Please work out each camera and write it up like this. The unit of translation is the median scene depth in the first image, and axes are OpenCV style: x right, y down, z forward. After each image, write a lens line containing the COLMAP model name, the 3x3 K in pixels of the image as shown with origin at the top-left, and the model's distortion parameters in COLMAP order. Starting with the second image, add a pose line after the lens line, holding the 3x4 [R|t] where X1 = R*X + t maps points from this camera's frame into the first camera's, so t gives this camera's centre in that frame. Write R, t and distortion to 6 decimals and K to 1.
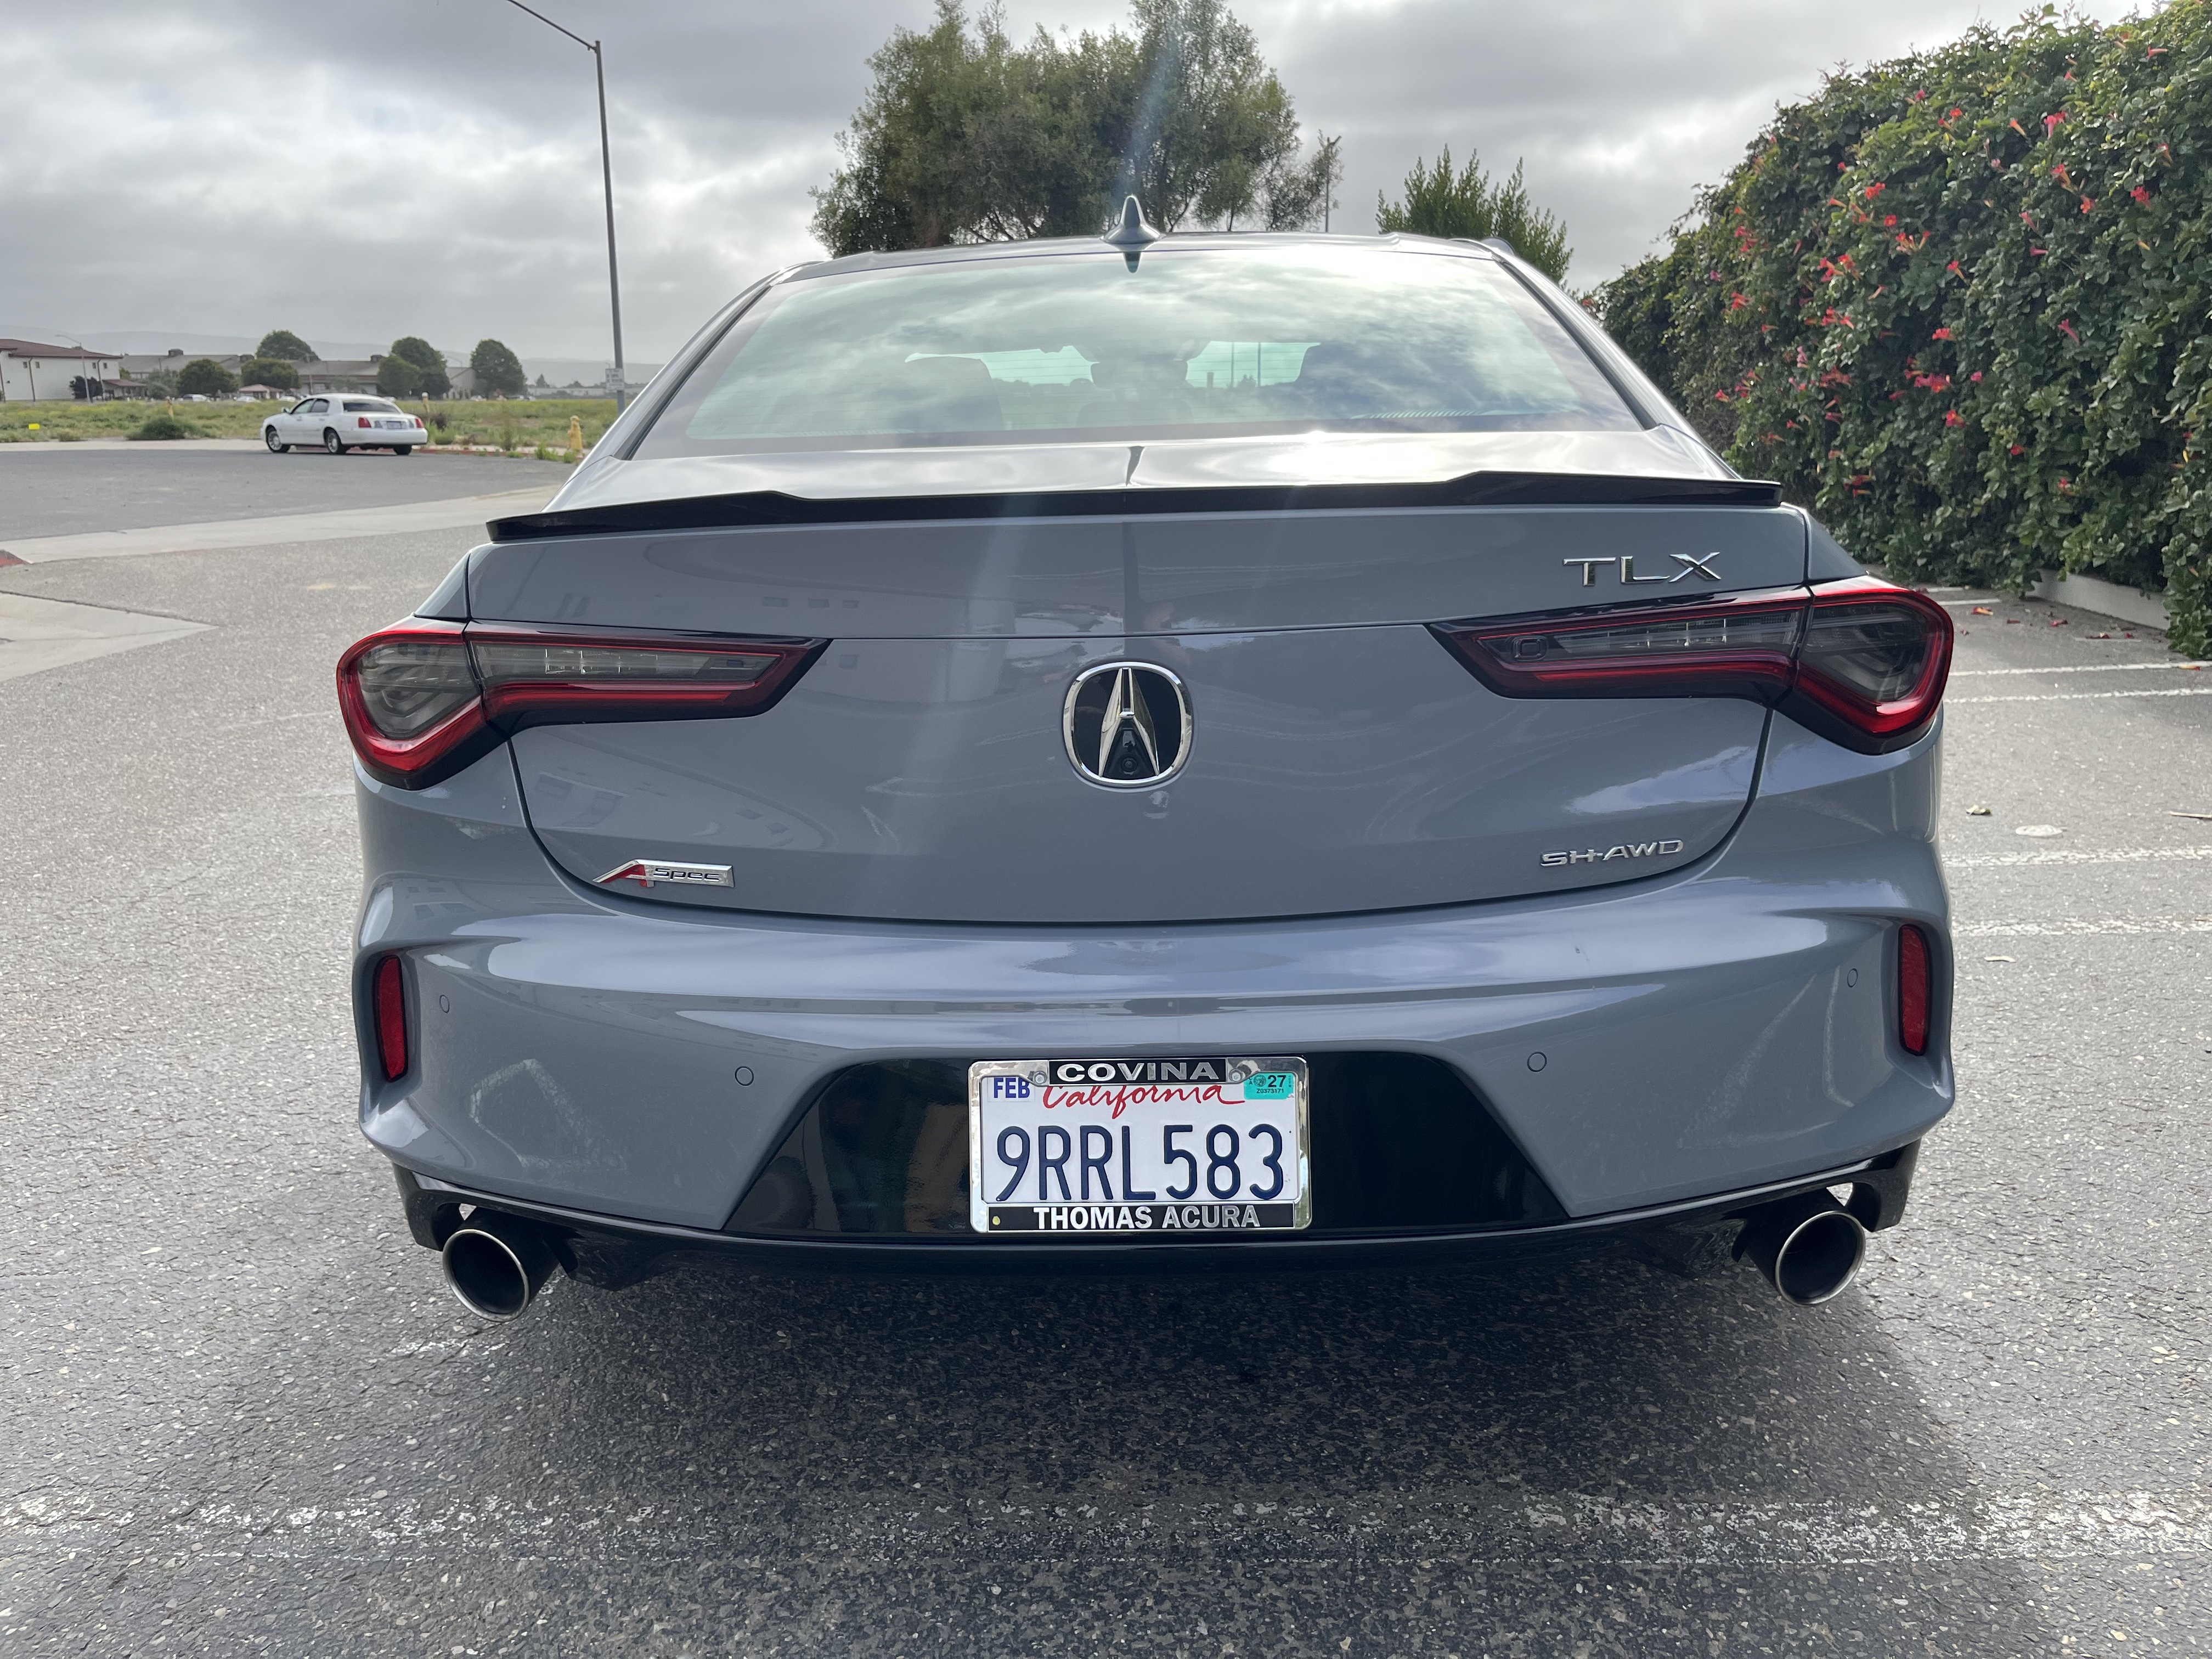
lens RADIAL K [[1701.5, 0, 1105.3], [0, 1701.5, 828.6], [0, 0, 1]] dist [0.031881, 0.004379]
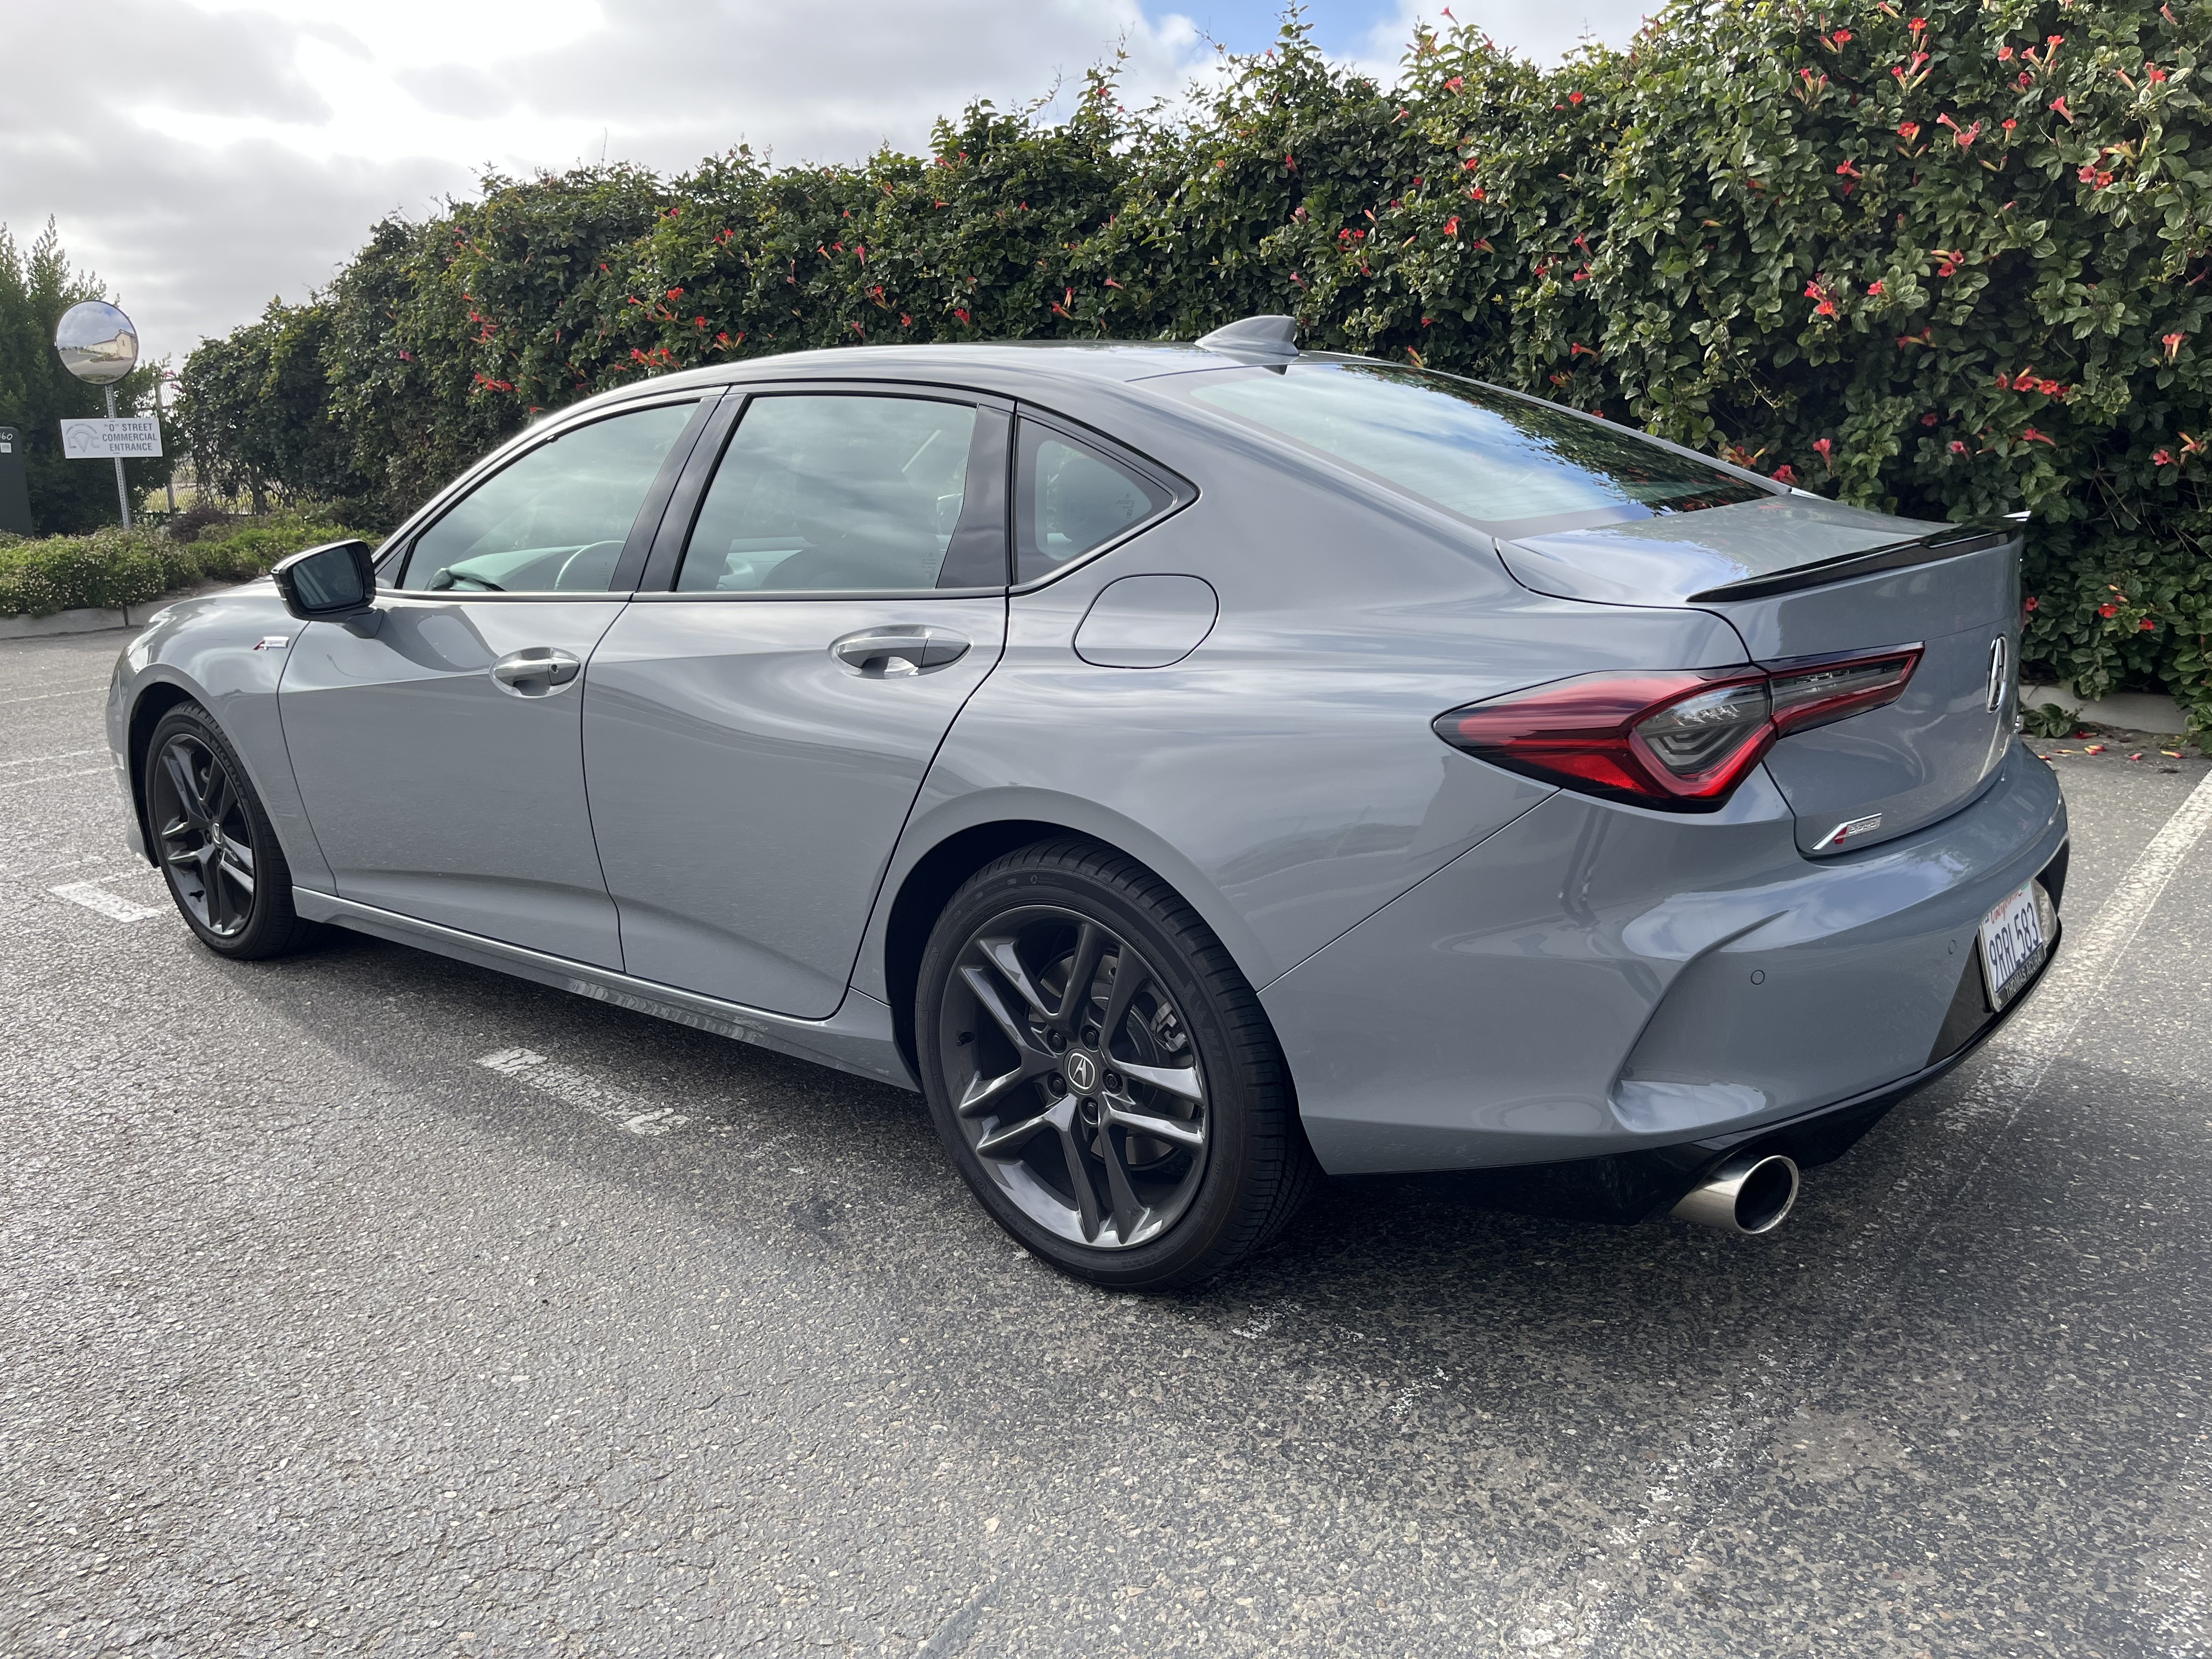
lens RADIAL K [[1701.5, 0, 1105.3], [0, 1701.5, 831.0], [0, 0, 1]] dist [0.031881, 0.004379]
pose [[0.615362, -0.191726, 0.764572, -1.452381], [0.221707, 0.972909, 0.065529, -0.169537], [-0.756423, 0.129187, 0.641198, 0.503469]]
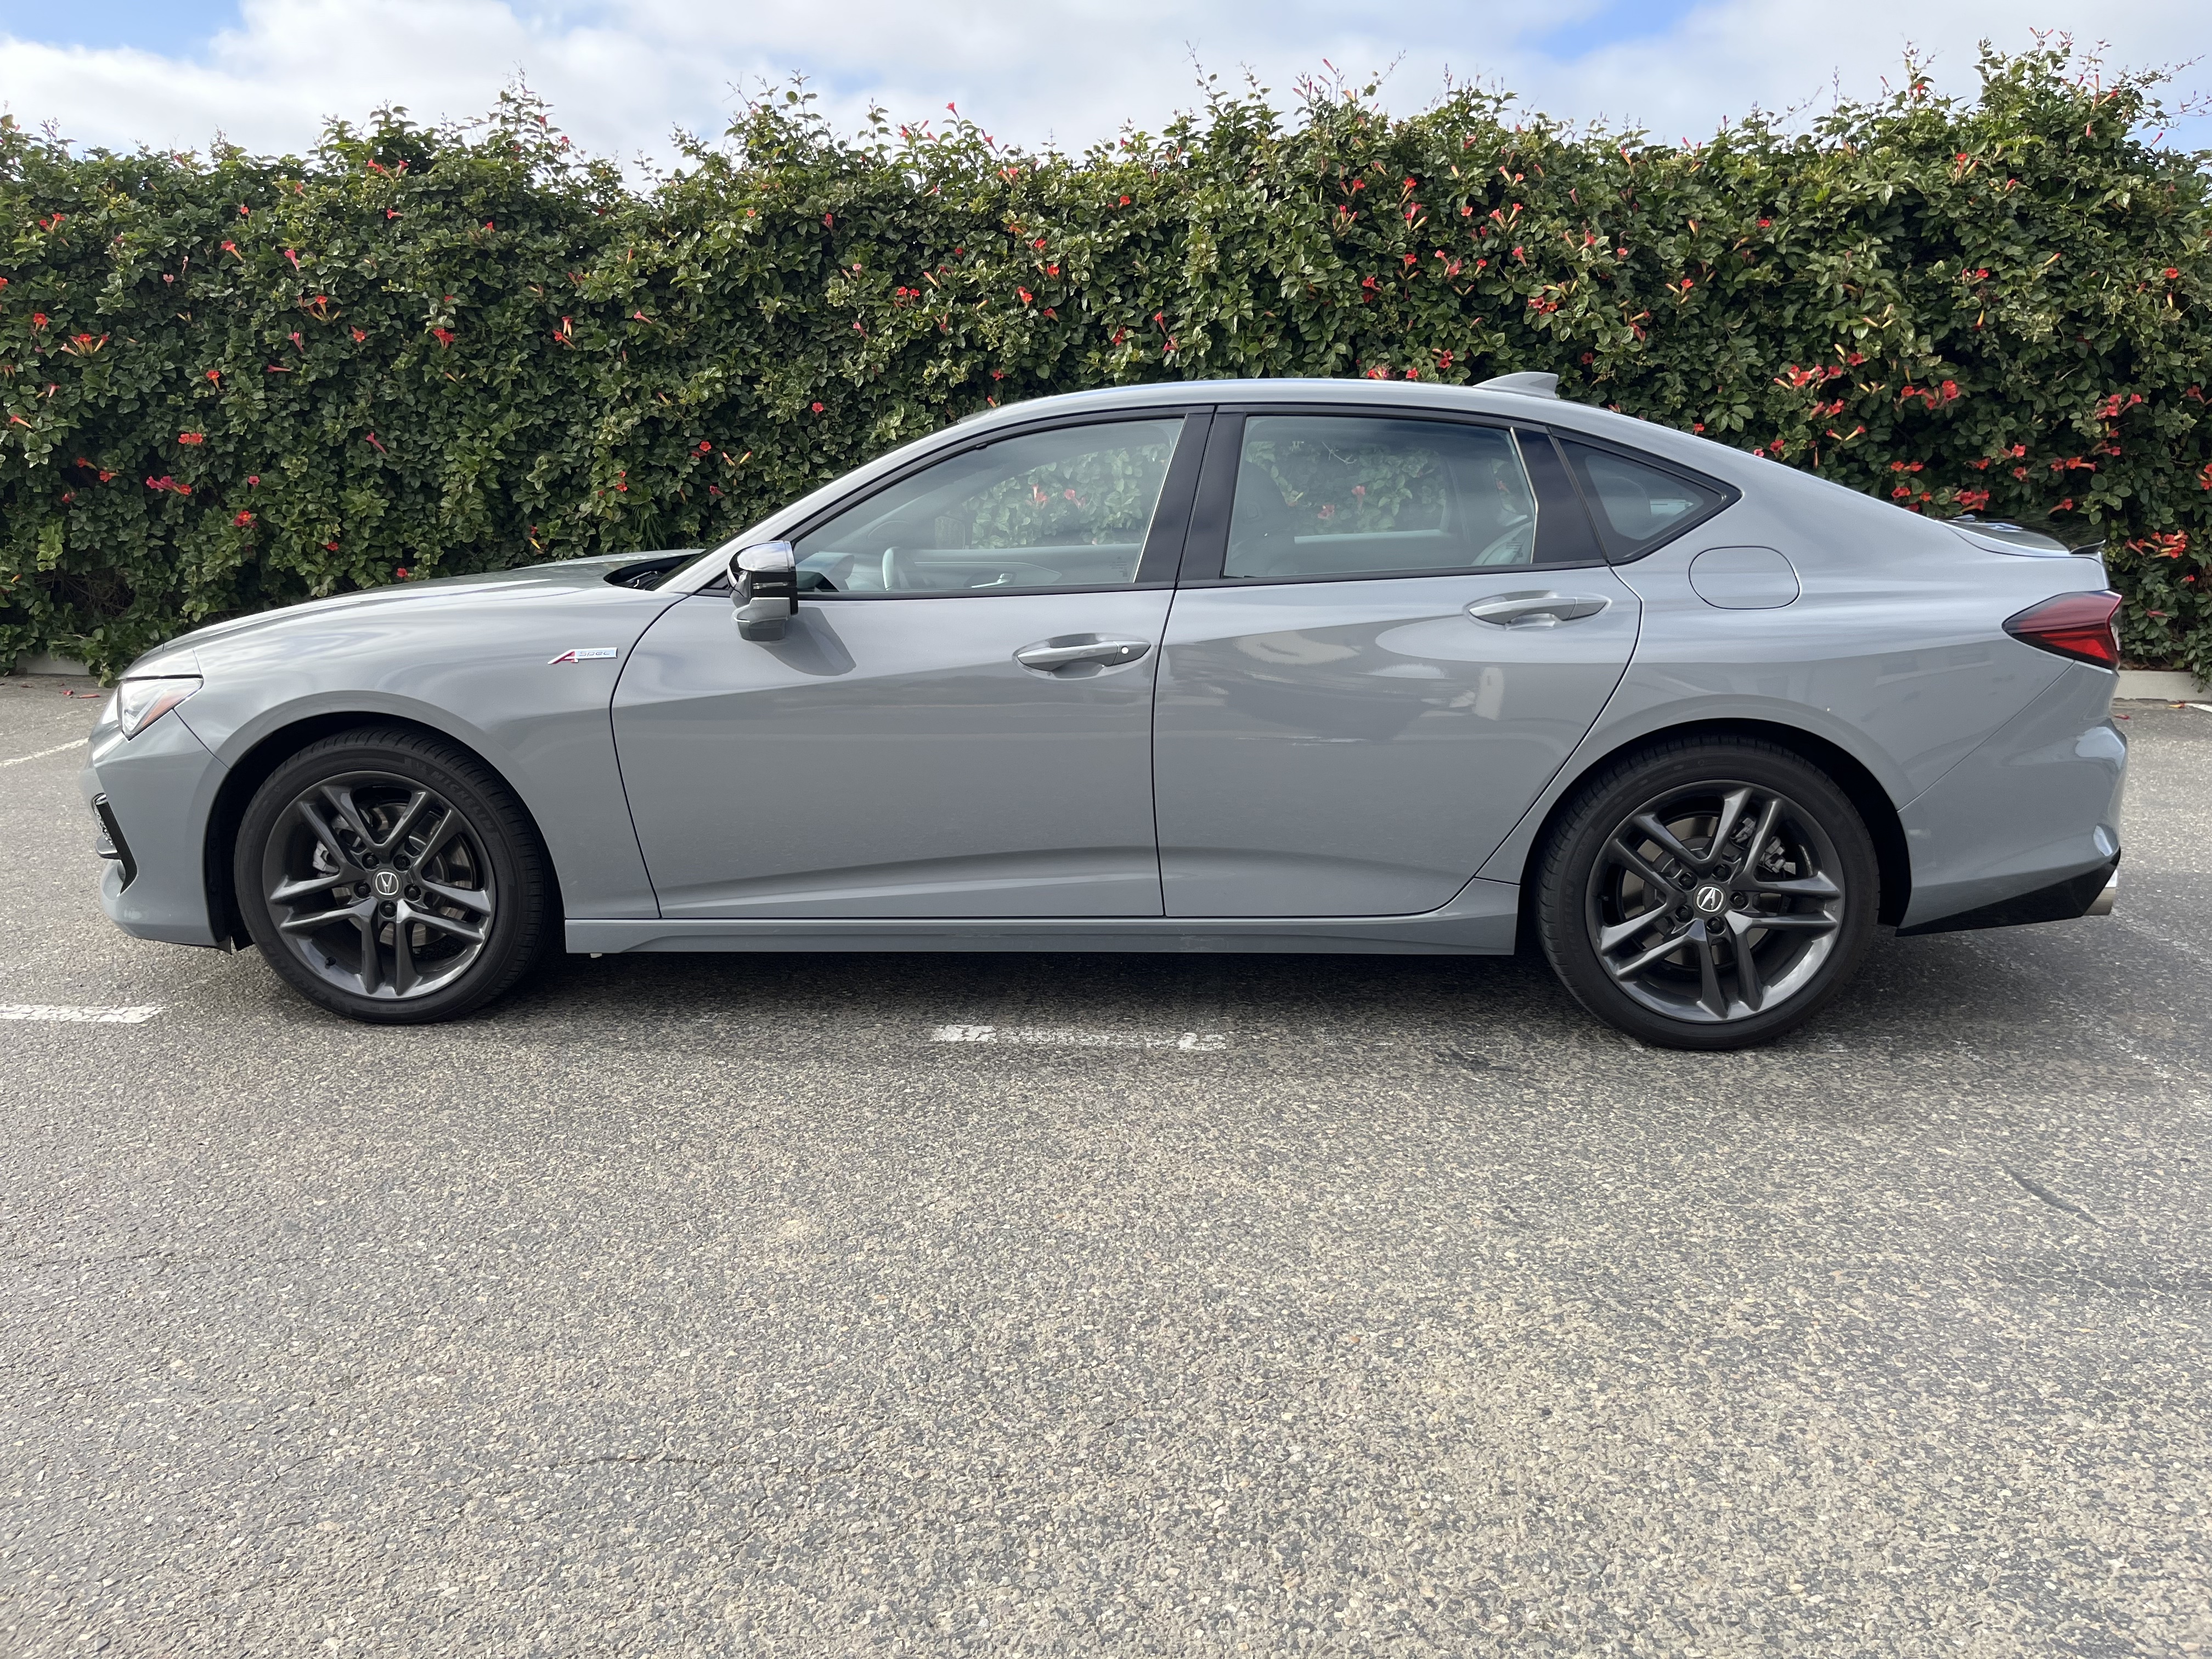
lens RADIAL K [[1701.5, 0, 1106.9], [0, 1701.5, 828.9], [0, 0, 1]] dist [0.031881, 0.004379]
pose [[0.044761, -0.202008, 0.978360, -2.392422], [0.253746, 0.949523, 0.184445, -0.511781], [-0.966235, 0.239999, 0.093760, 1.910558]]
